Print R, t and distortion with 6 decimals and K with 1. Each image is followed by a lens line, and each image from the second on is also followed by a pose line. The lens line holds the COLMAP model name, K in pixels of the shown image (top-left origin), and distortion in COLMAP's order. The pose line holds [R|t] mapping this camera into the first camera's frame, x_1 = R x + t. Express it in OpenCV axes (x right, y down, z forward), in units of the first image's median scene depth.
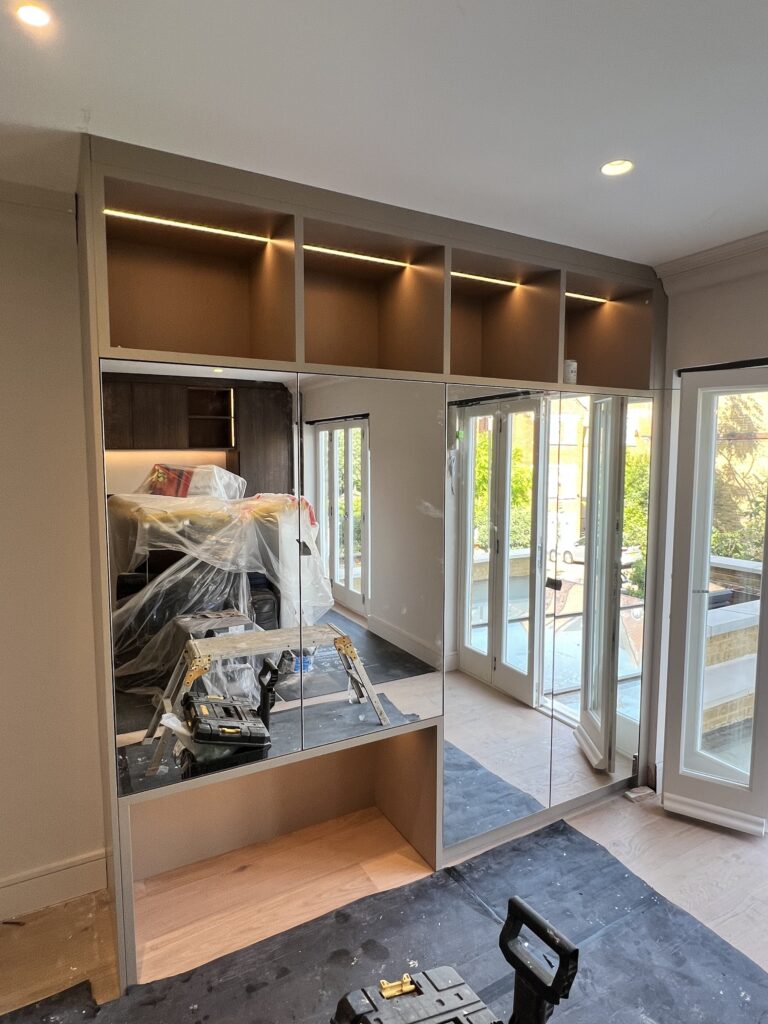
lens RADIAL K [[592.7, 0, 385.9], [0, 592.7, 511.6], [0, 0, 1]] dist [-0.005091, 0.002113]
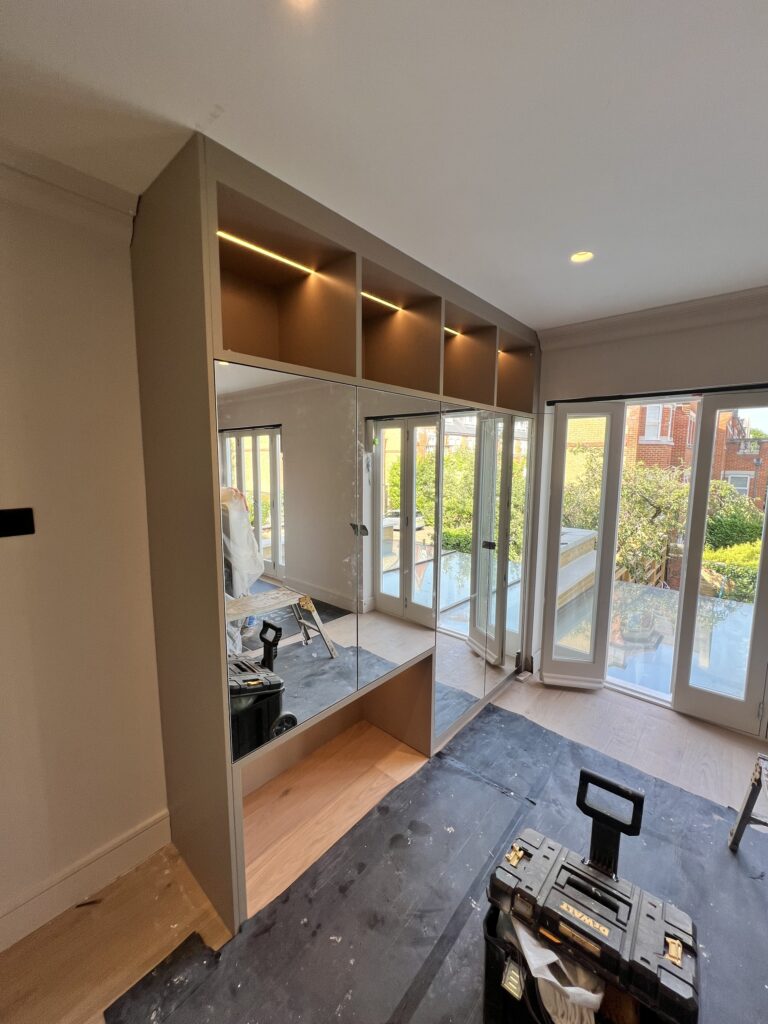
lens RADIAL K [[411.6, 0, 378.9], [0, 411.6, 509.7], [0, 0, 1]] dist [-0.007852, 0.002347]
pose [[0.942504, -0.035800, 0.332272, -0.288925], [0.025696, 0.999065, 0.034754, -0.006221], [-0.333205, -0.024218, 0.942543, 0.134080]]
